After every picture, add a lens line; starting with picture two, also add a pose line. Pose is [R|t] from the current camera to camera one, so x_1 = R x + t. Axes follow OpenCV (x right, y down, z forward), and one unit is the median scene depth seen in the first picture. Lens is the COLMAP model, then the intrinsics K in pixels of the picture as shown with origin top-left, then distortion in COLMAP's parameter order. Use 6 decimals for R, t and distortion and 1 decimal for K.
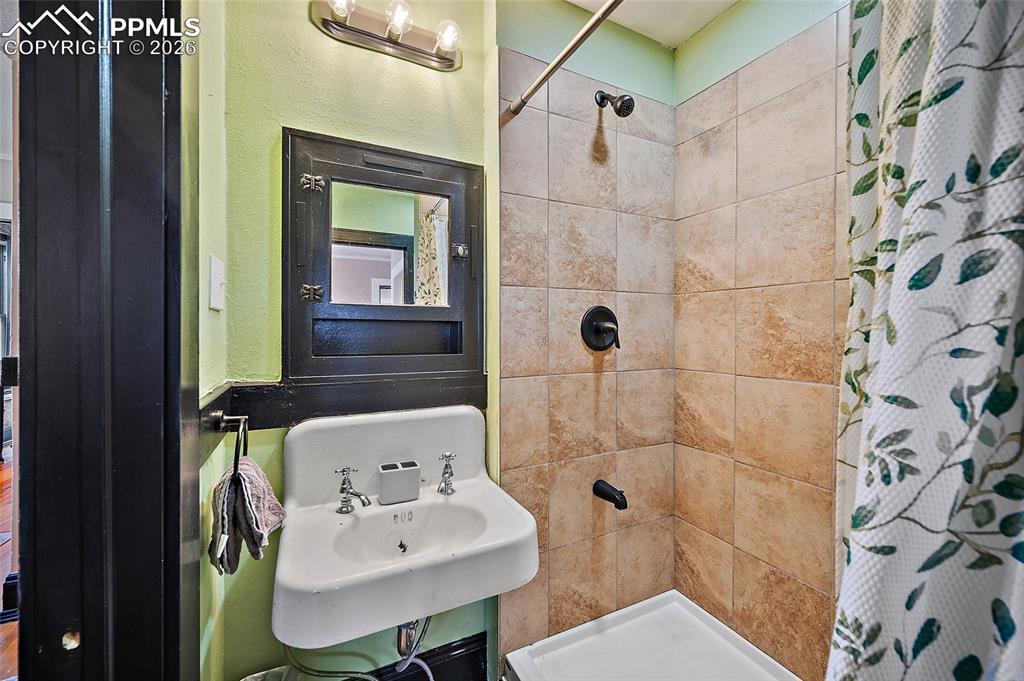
lens RADIAL K [[413.5, 0, 512.5], [0, 413.5, 336.7], [0, 0, 1]] dist [0.008587, -0.000954]
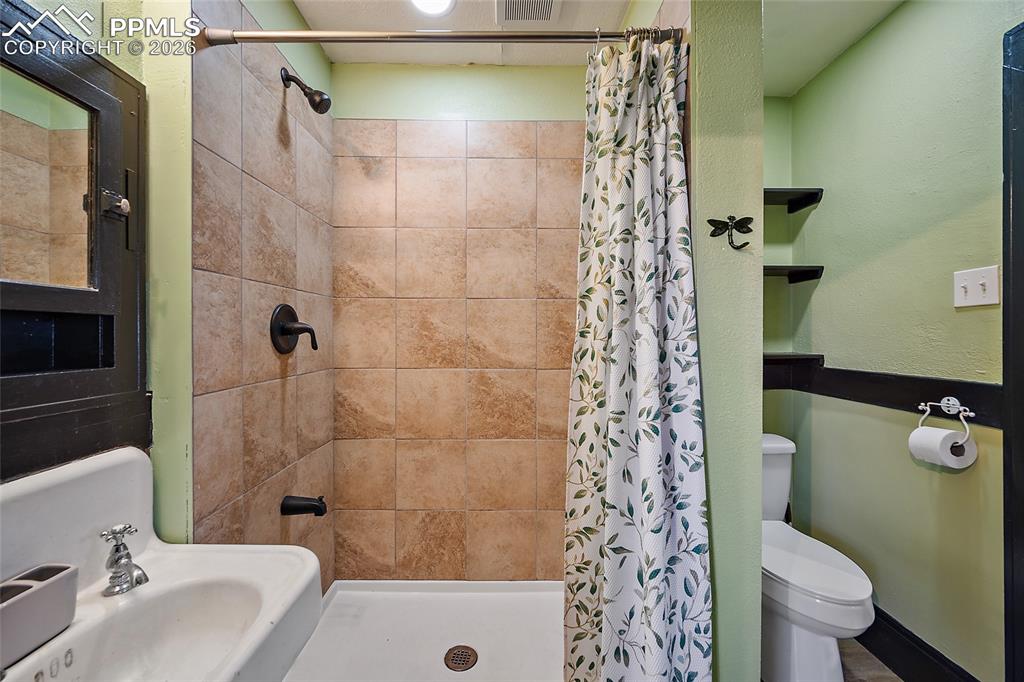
lens RADIAL K [[413.5, 0, 505.6], [0, 413.5, 335.5], [0, 0, 1]] dist [0.008587, -0.000954]
pose [[0.440859, -0.003075, 0.897571, -0.412883], [0.010132, 0.999947, -0.001551, 0.000295], [-0.897519, 0.009778, 0.440867, 0.176324]]
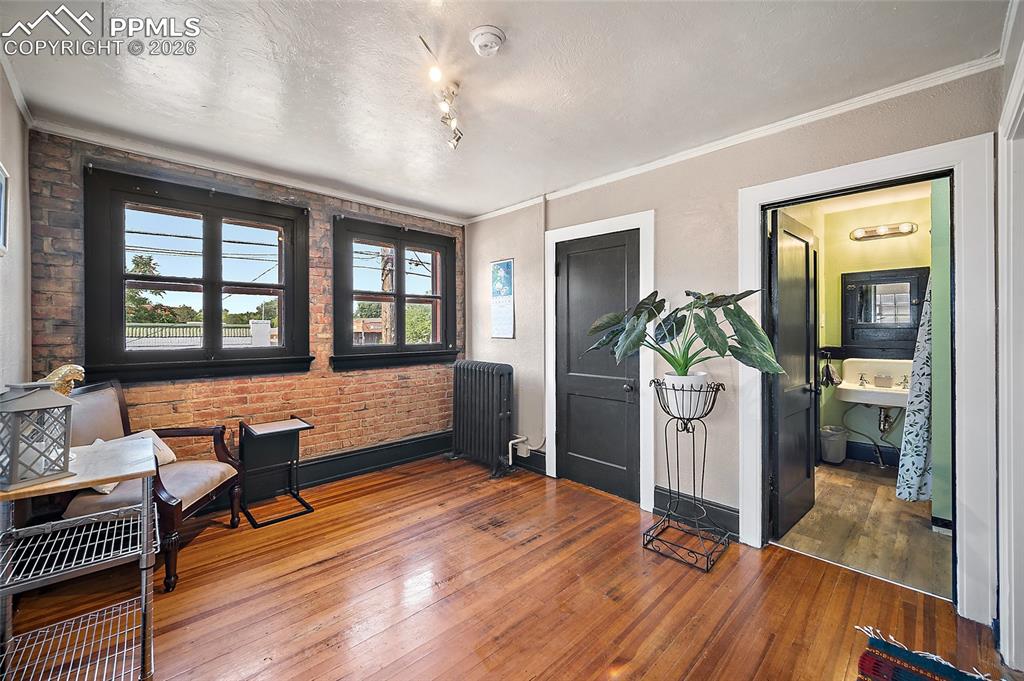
lens RADIAL K [[413.5, 0, 517.7], [0, 413.5, 335.8], [0, 0, 1]] dist [0.008587, -0.000954]
pose [[0.311079, -0.008631, -0.950345, 1.632832], [0.000439, 0.999960, -0.008938, 0.039873], [0.950384, 0.002363, 0.311070, -2.281985]]
